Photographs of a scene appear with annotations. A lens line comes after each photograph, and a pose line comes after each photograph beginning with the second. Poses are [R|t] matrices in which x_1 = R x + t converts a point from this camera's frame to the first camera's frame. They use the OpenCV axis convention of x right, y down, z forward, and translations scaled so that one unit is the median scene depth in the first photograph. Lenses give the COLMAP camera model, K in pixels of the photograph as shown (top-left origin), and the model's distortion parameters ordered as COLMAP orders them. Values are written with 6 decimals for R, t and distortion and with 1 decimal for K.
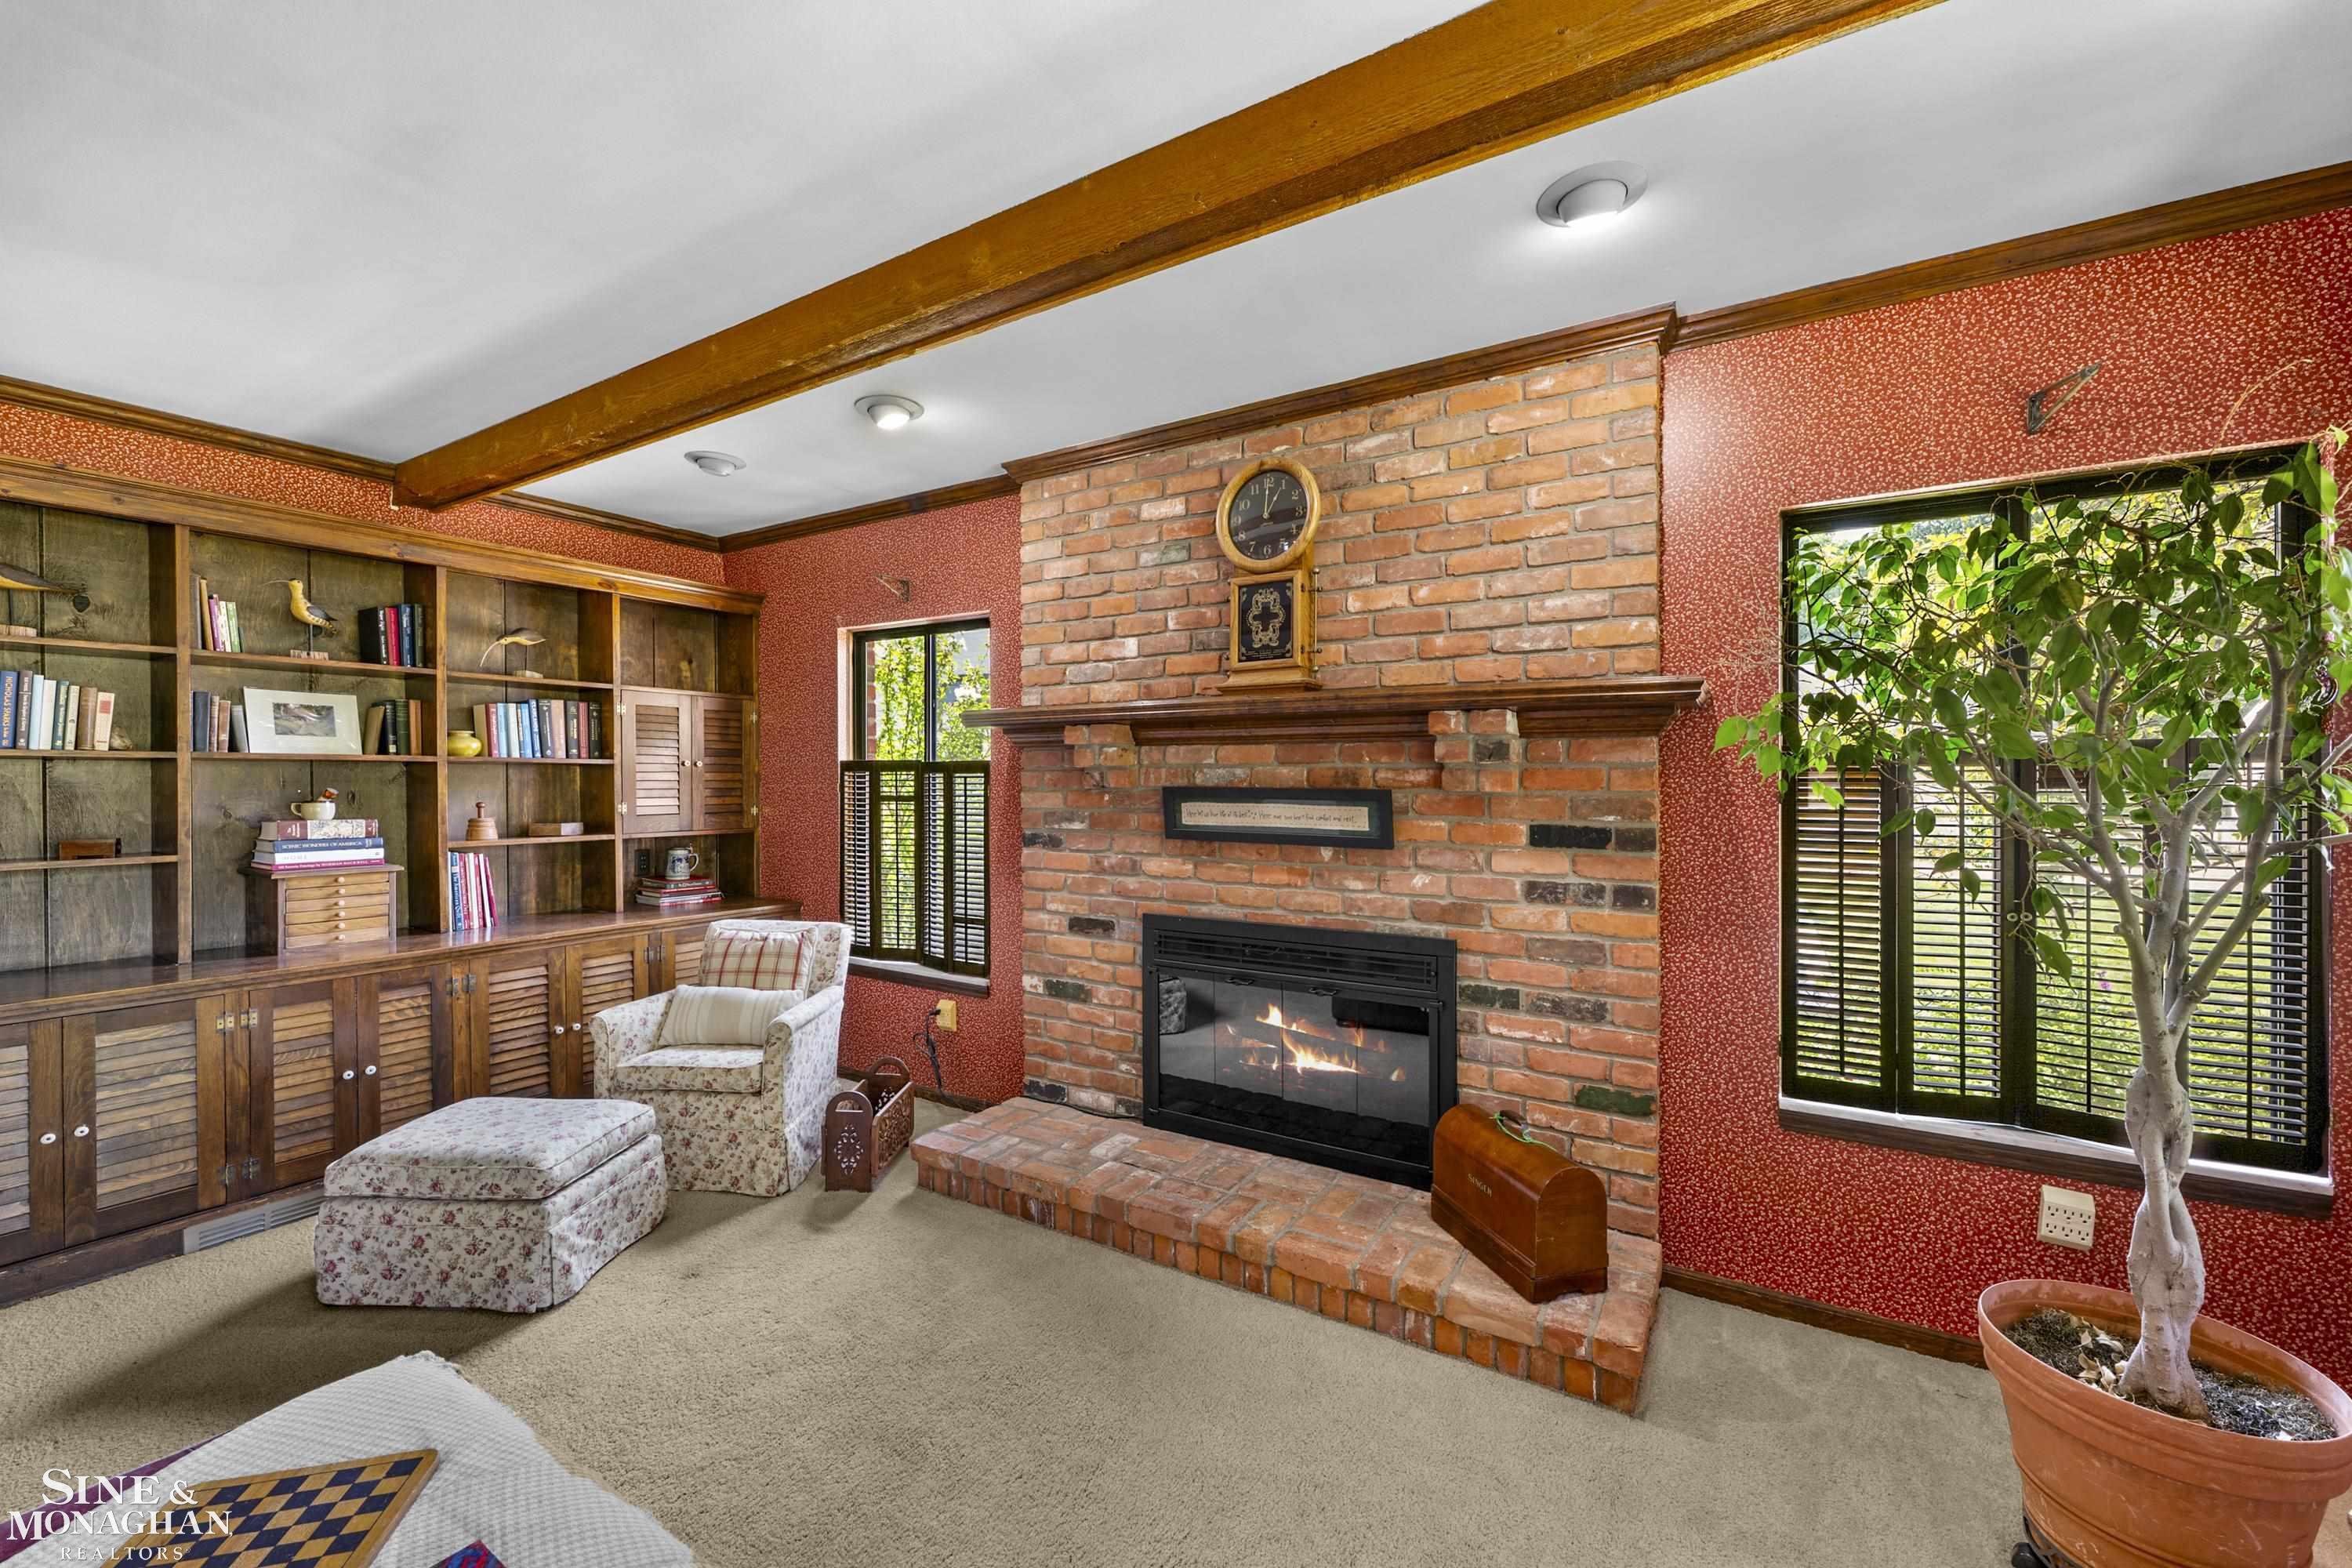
lens RADIAL K [[944.1, 0, 1178.2], [0, 944.1, 779.5], [0, 0, 1]] dist [-0.001296, -0.000147]
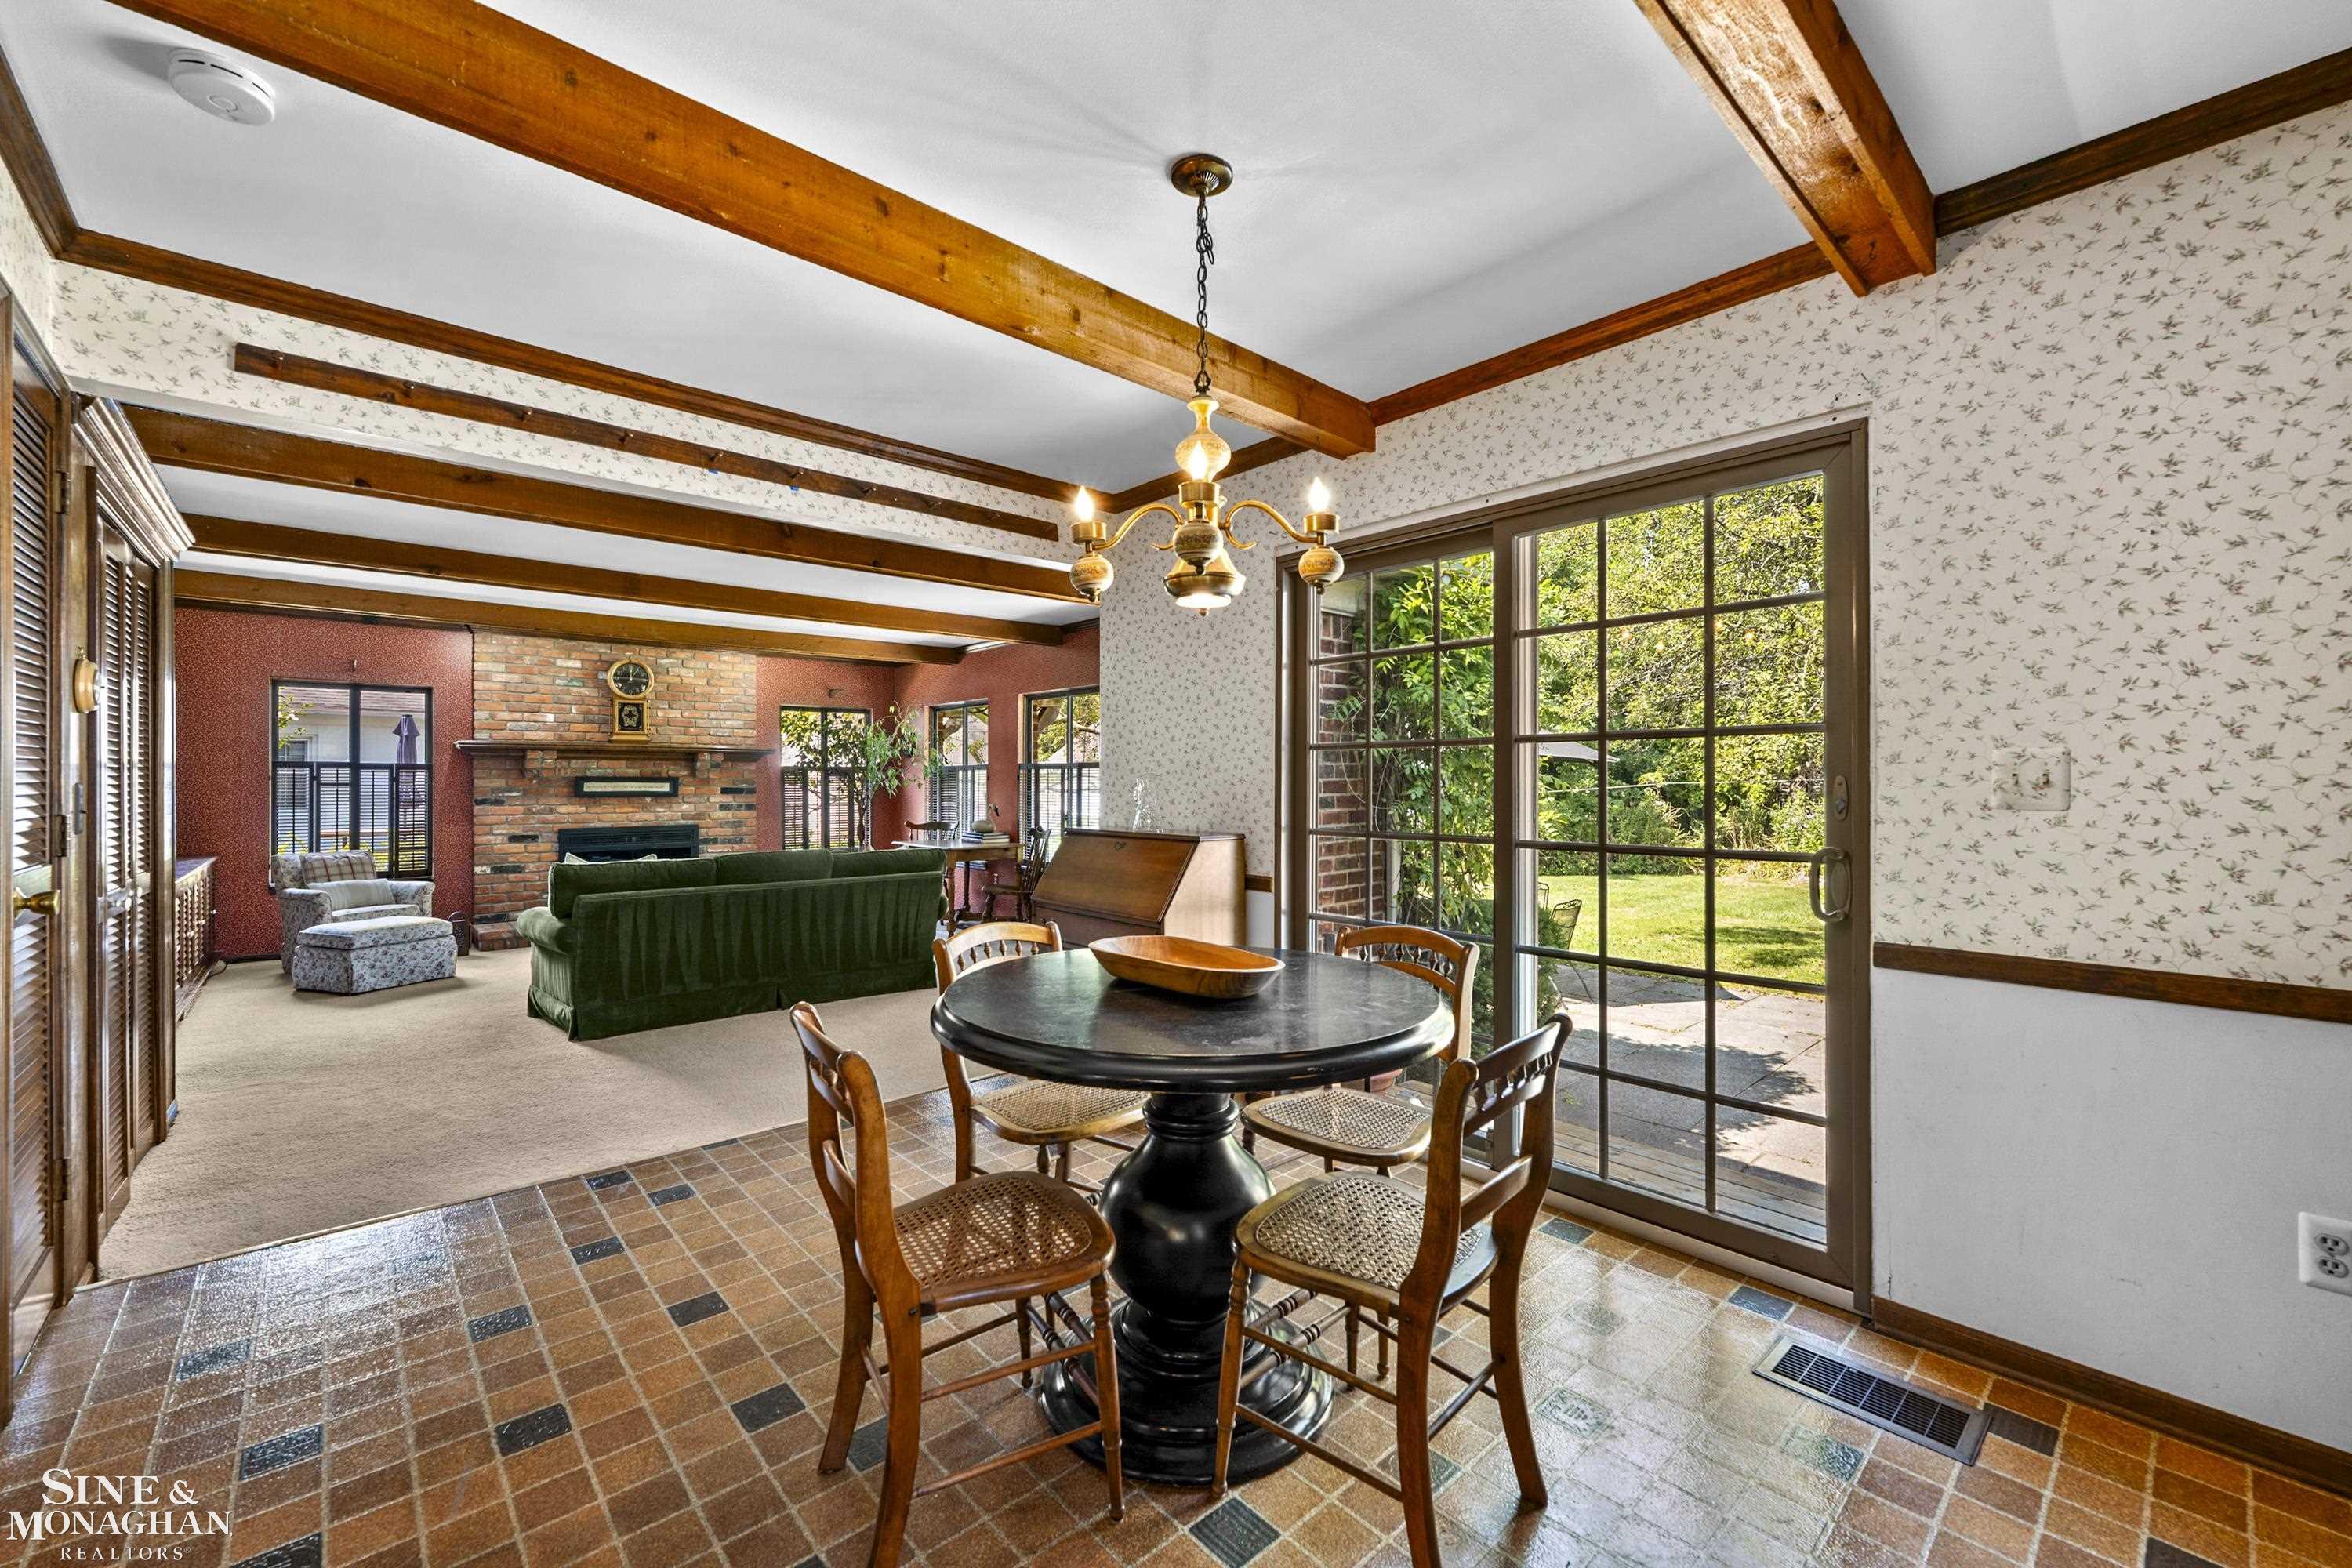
lens RADIAL K [[944.1, 0, 1178.2], [0, 944.1, 779.5], [0, 0, 1]] dist [-0.001296, -0.000147]
pose [[0.266239, 0.005577, 0.963891, -2.047615], [0.008334, 0.999933, -0.008088, 0.050605], [-0.963871, 0.010186, 0.266174, -1.231140]]
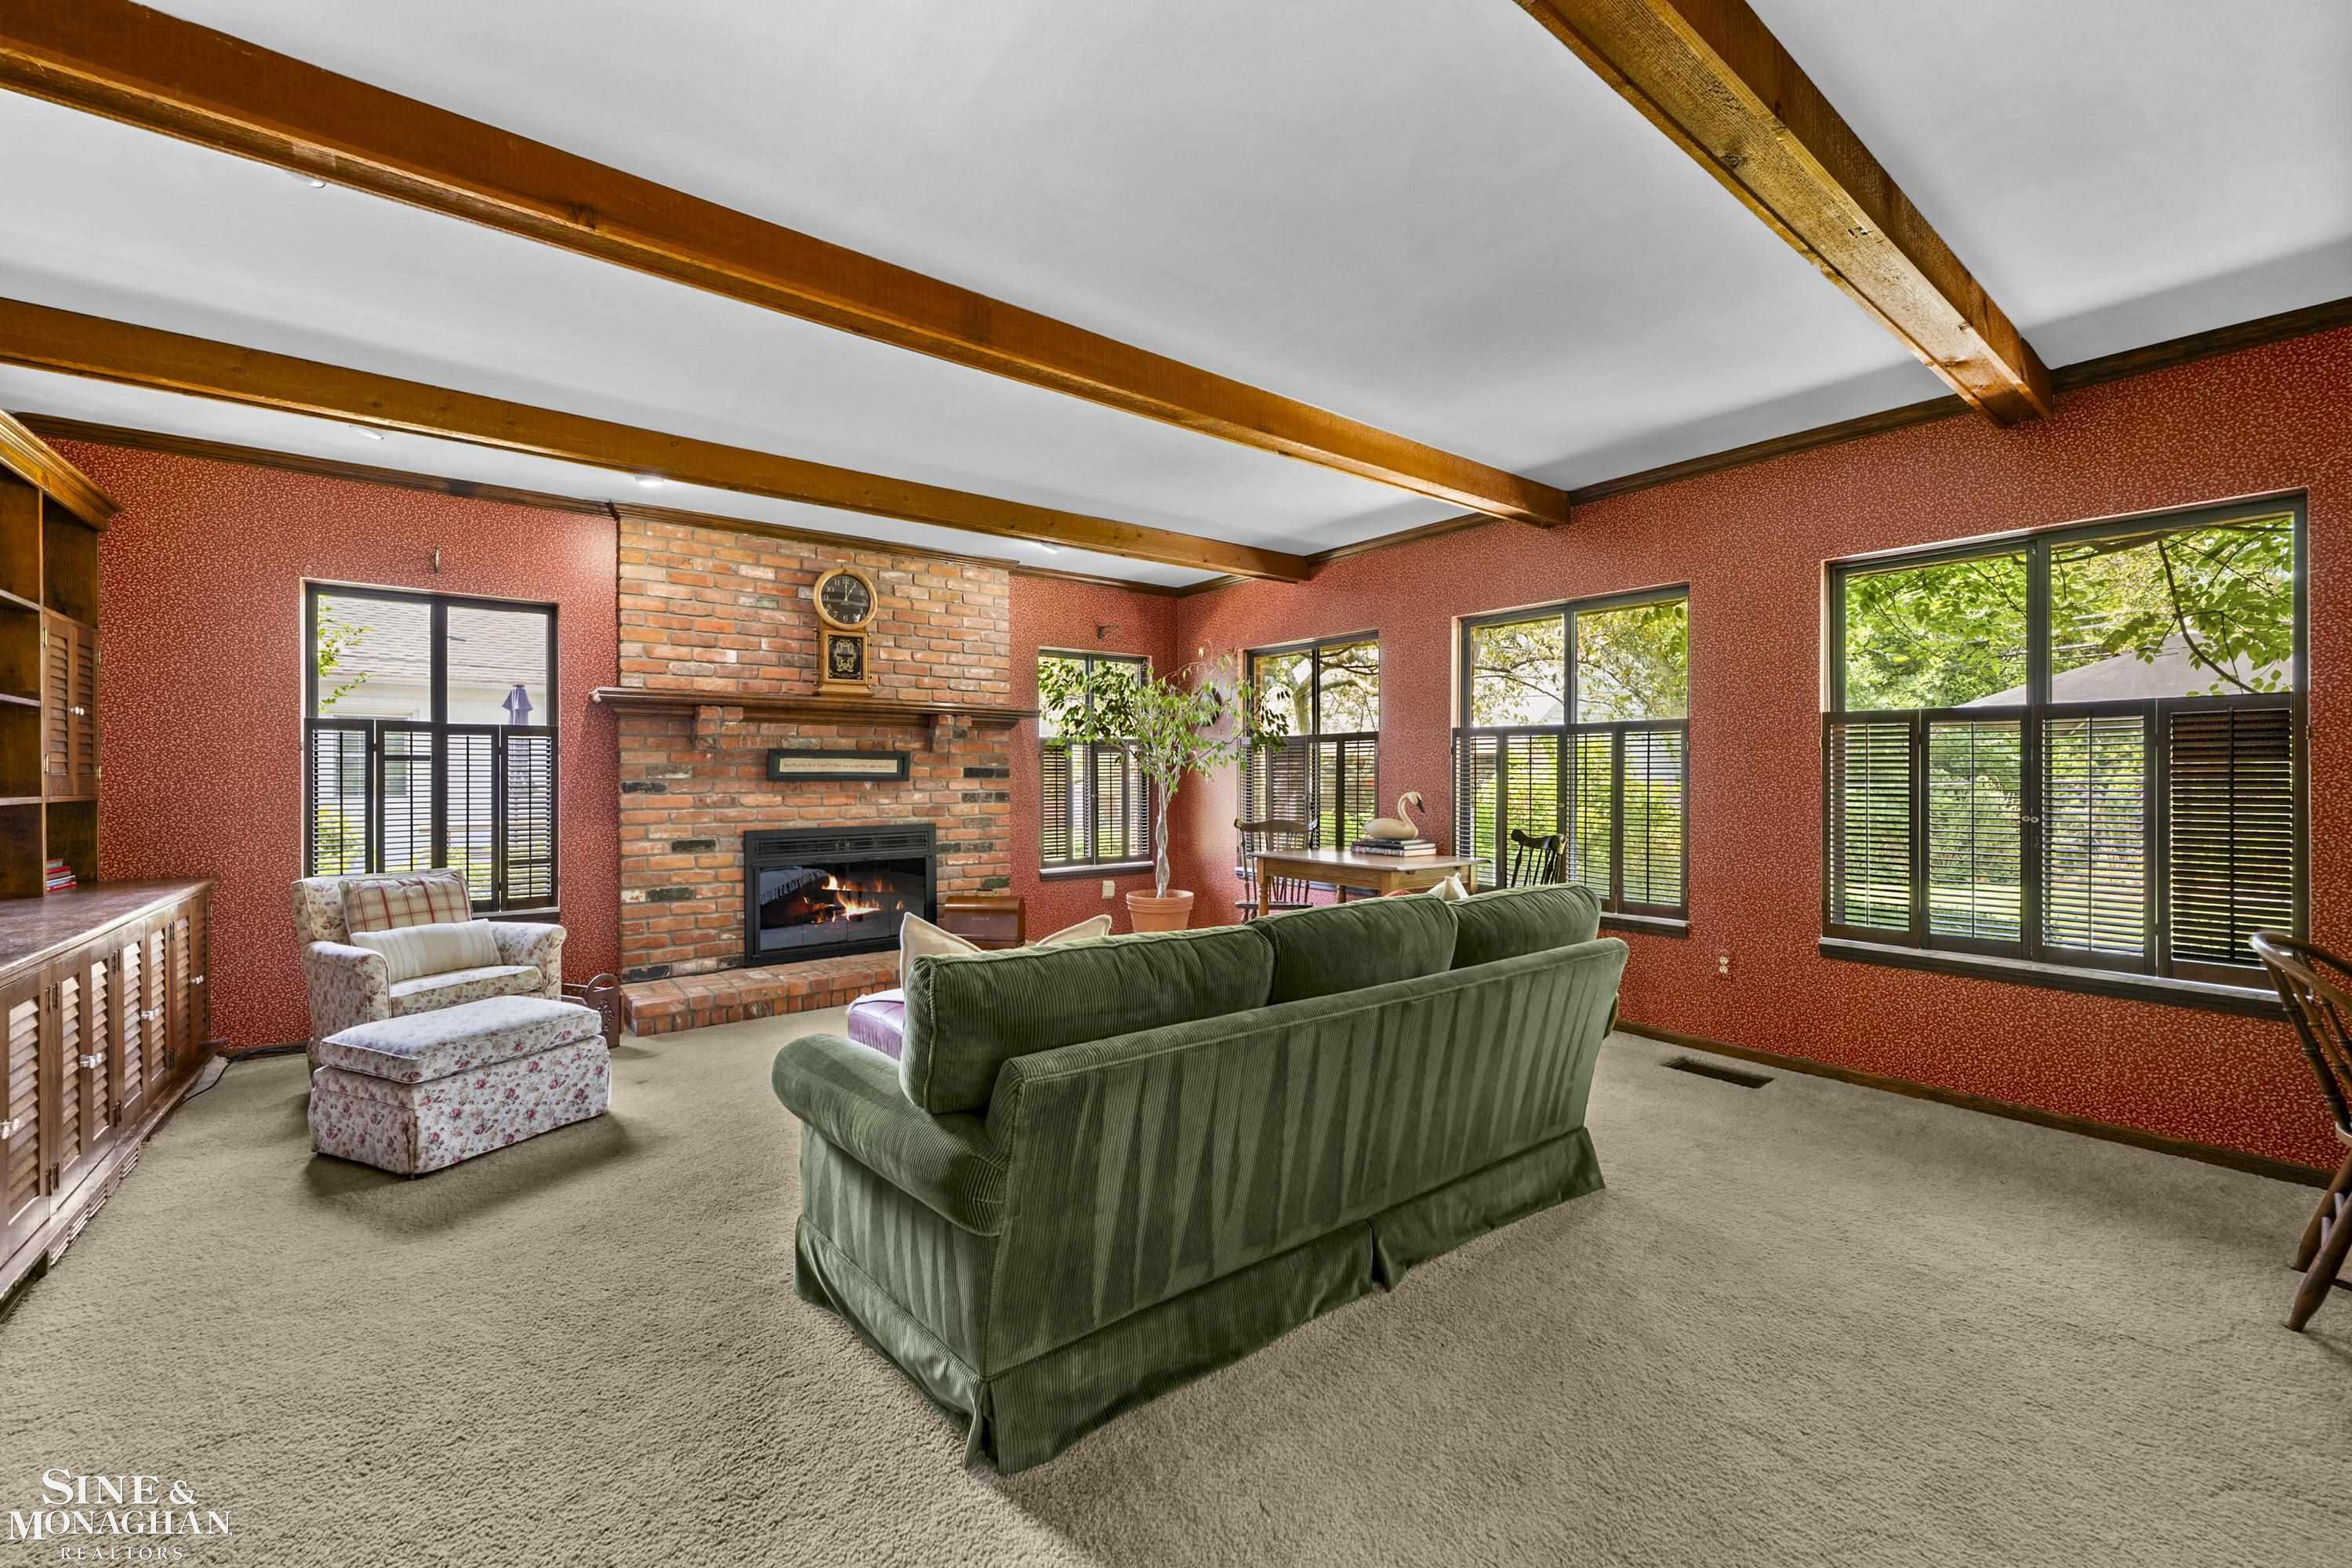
lens RADIAL K [[944.1, 0, 1178.2], [0, 944.1, 779.5], [0, 0, 1]] dist [-0.001296, -0.000147]
pose [[0.337646, -0.002889, 0.941269, -1.316976], [0.006567, 0.999978, 0.000714, 0.064940], [-0.941250, 0.005941, 0.337657, -0.196086]]
